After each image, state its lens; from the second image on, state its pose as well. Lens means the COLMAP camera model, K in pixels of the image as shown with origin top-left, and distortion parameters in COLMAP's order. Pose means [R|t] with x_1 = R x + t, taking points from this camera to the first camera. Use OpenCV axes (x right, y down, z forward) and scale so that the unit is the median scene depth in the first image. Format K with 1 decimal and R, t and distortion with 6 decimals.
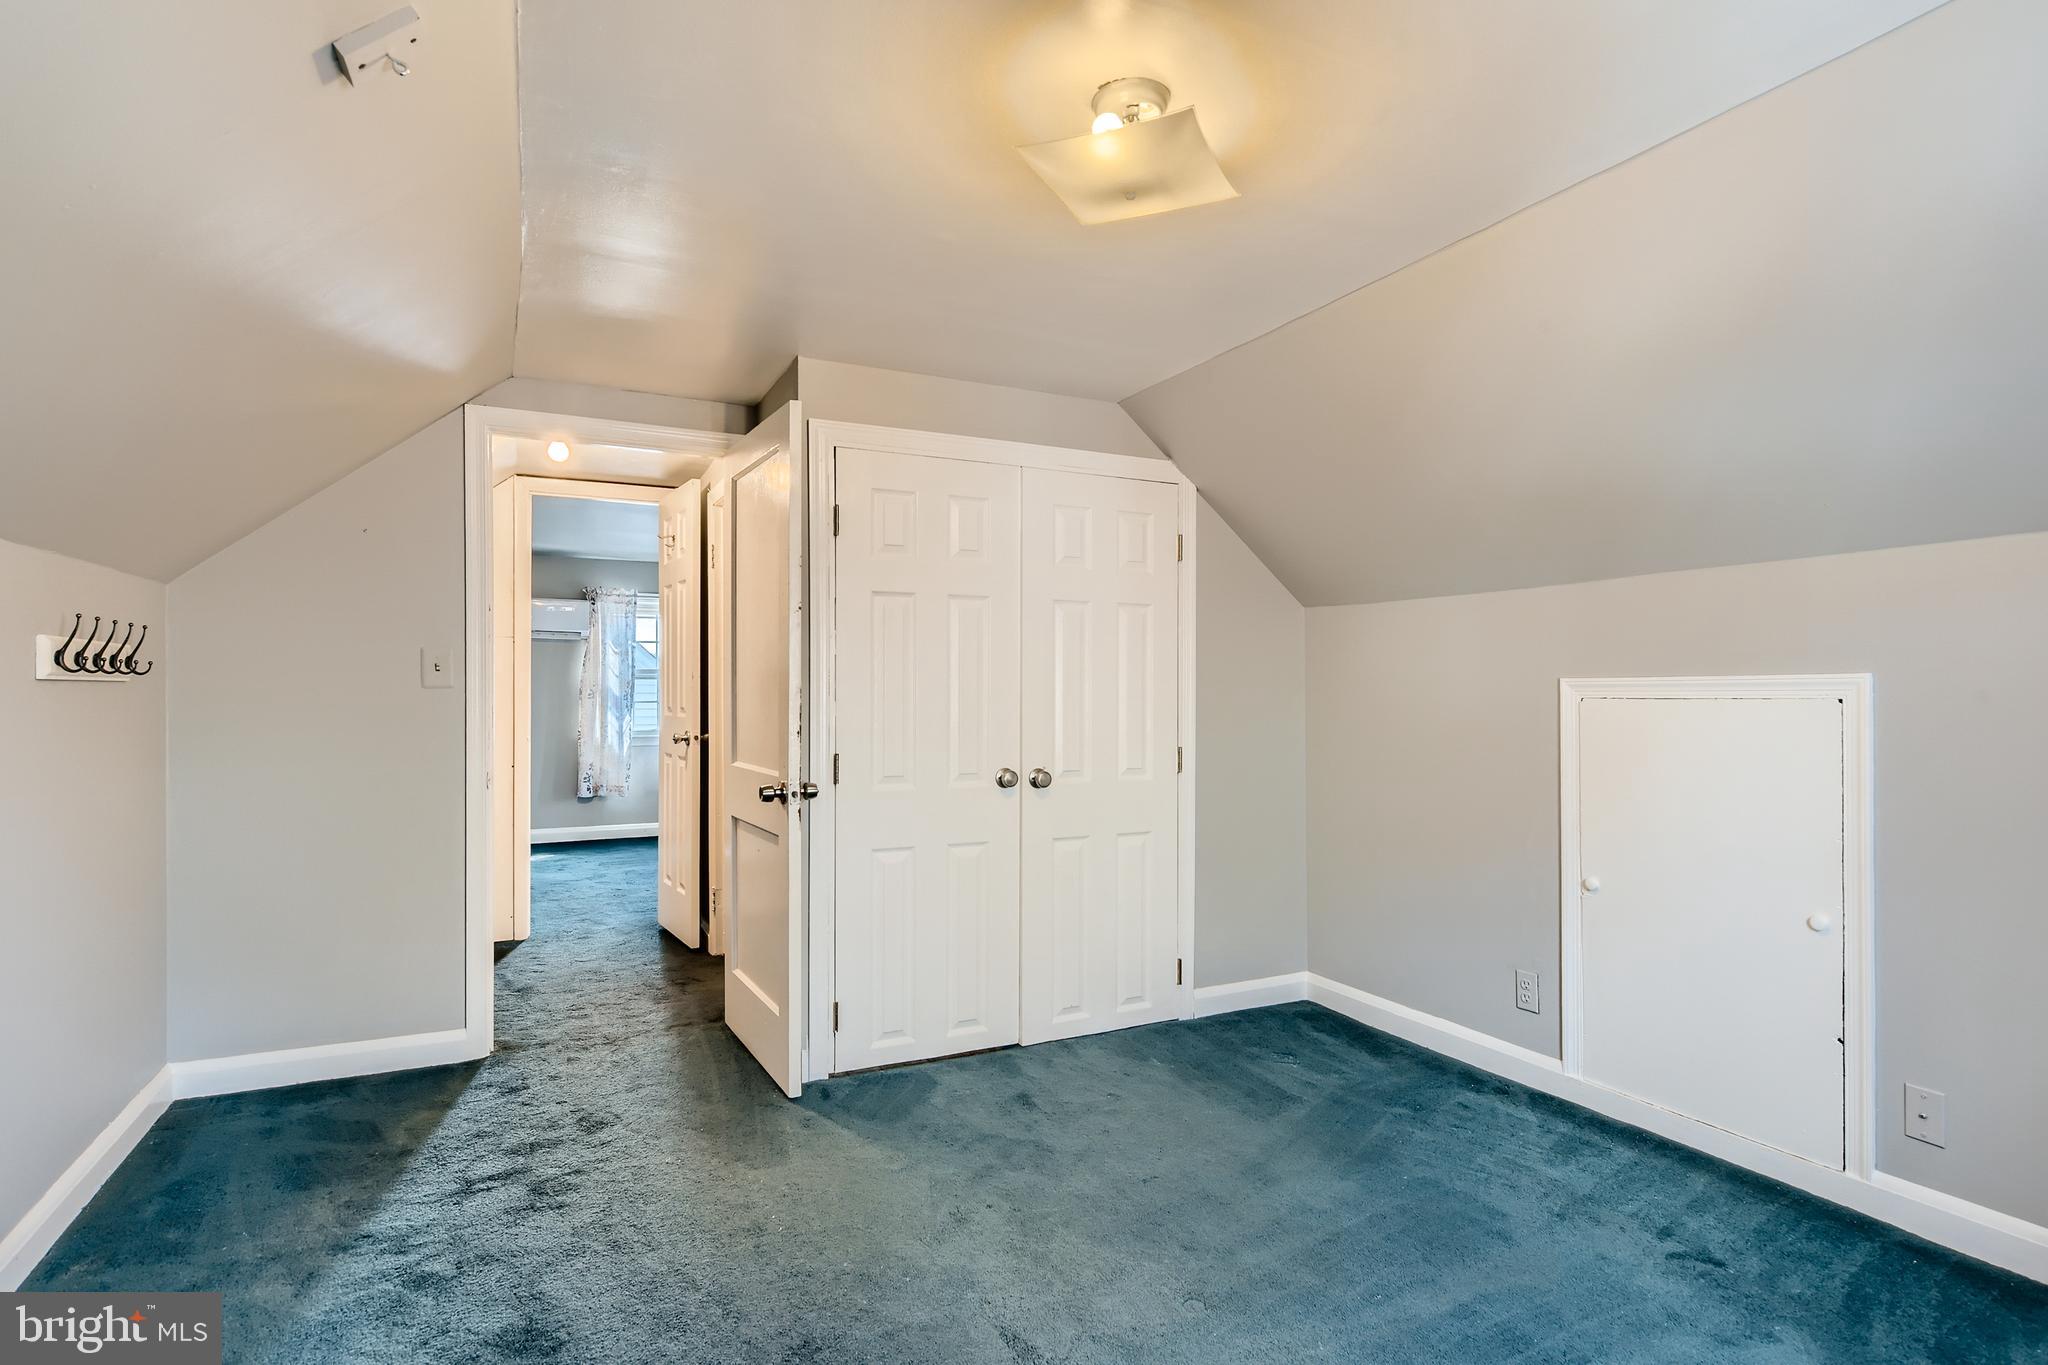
lens RADIAL K [[1044.0, 0, 1033.6], [0, 1044.0, 681.9], [0, 0, 1]] dist [-0.003244, 0.003532]
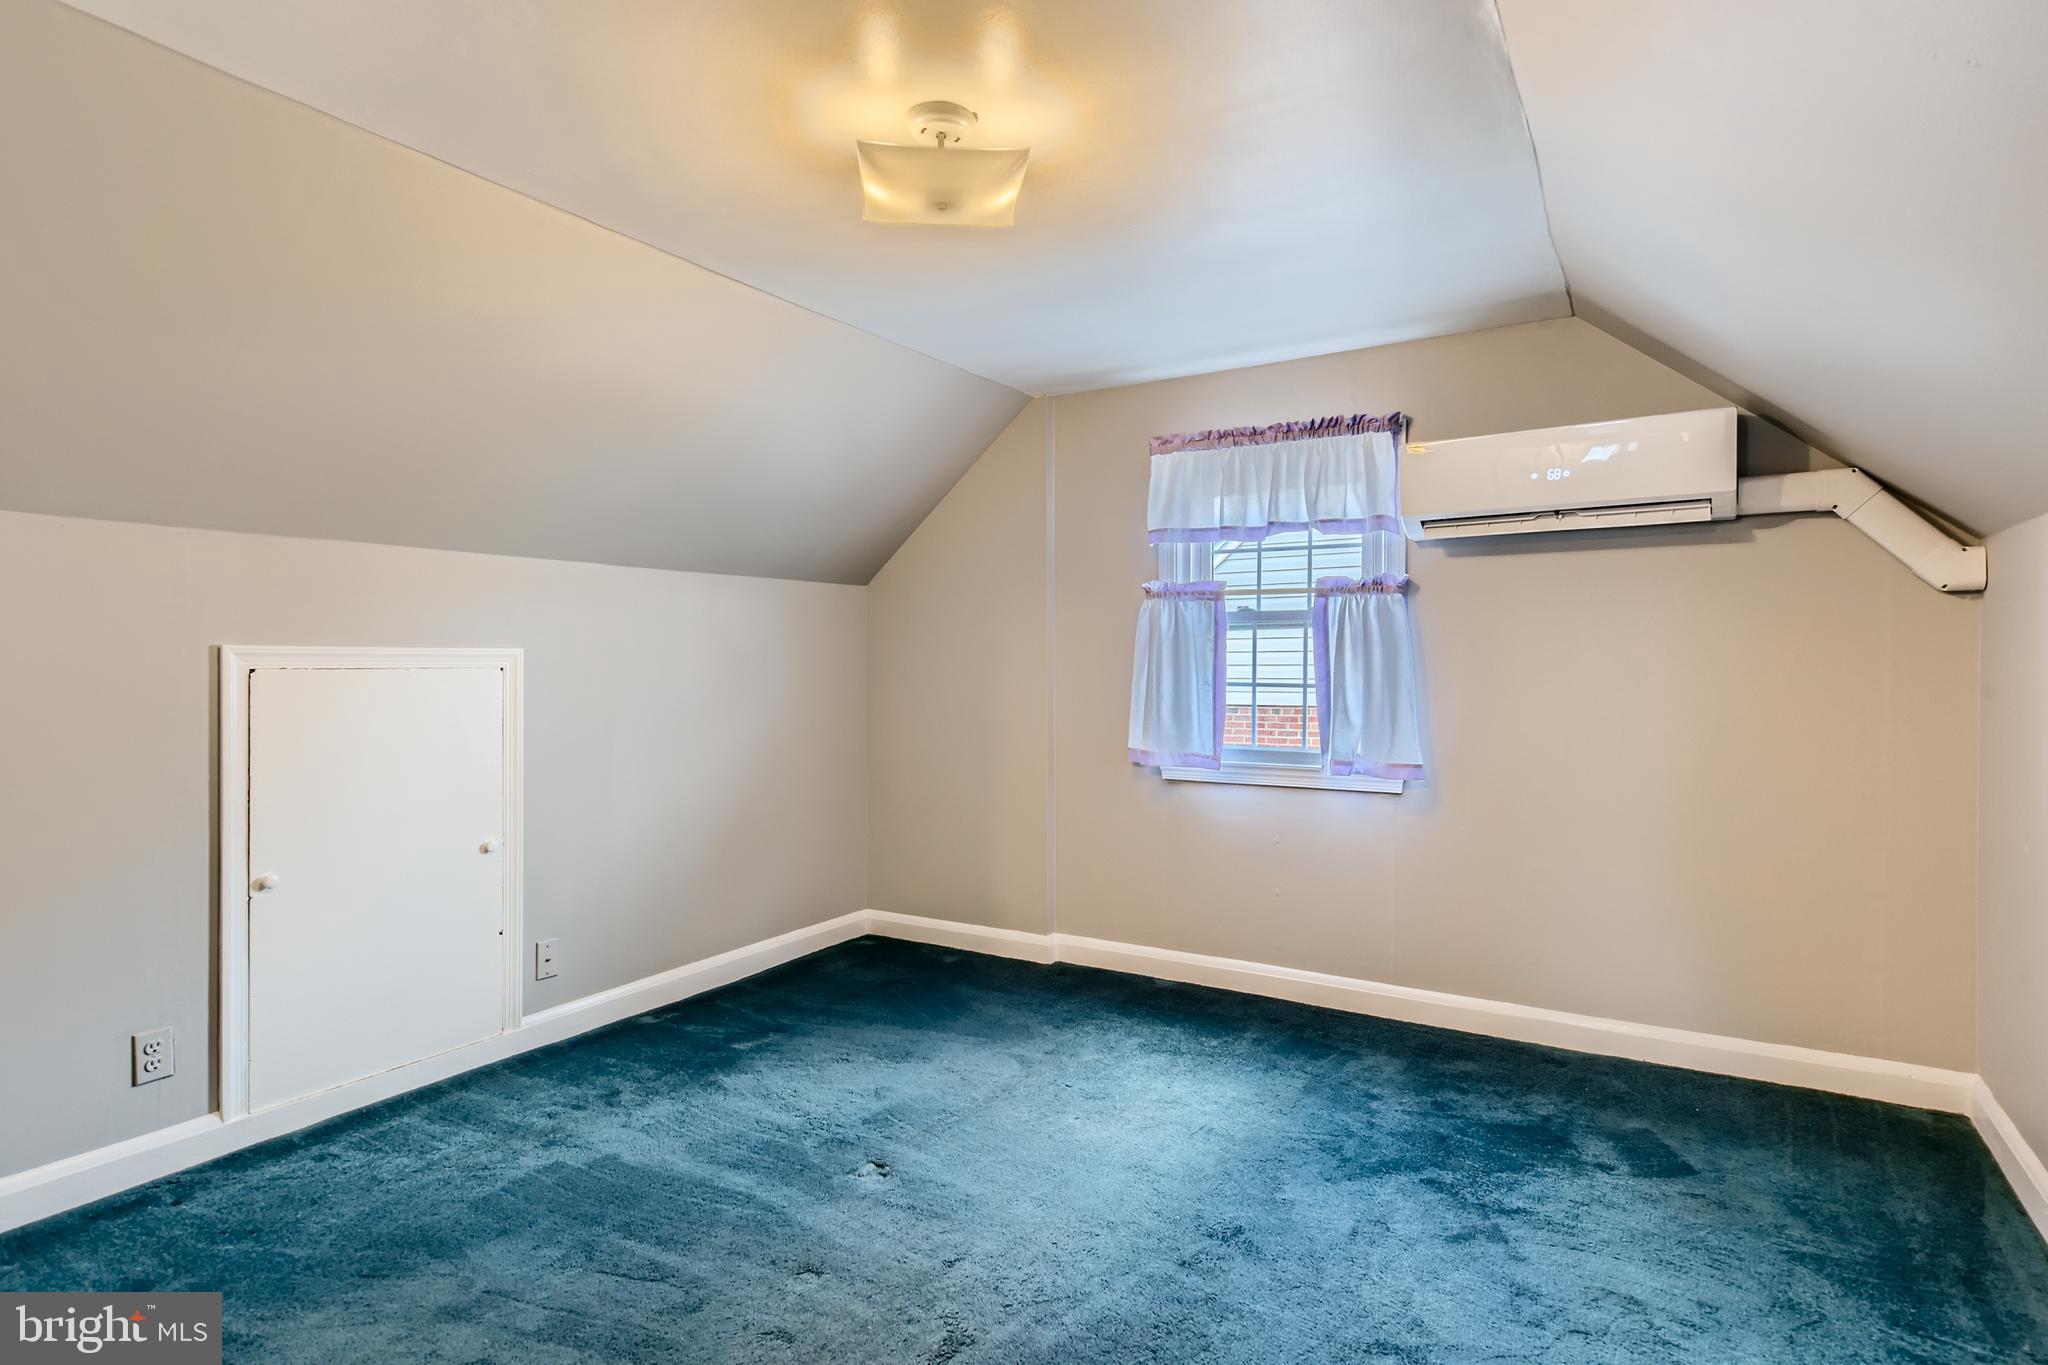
lens RADIAL K [[1044.0, 0, 1030.8], [0, 1044.0, 676.4], [0, 0, 1]] dist [-0.003244, 0.003532]
pose [[-0.521966, -0.005687, 0.852947, -0.673019], [-0.003614, 0.999984, 0.004456, 0.019513], [-0.852958, -0.000757, -0.521978, 1.131168]]
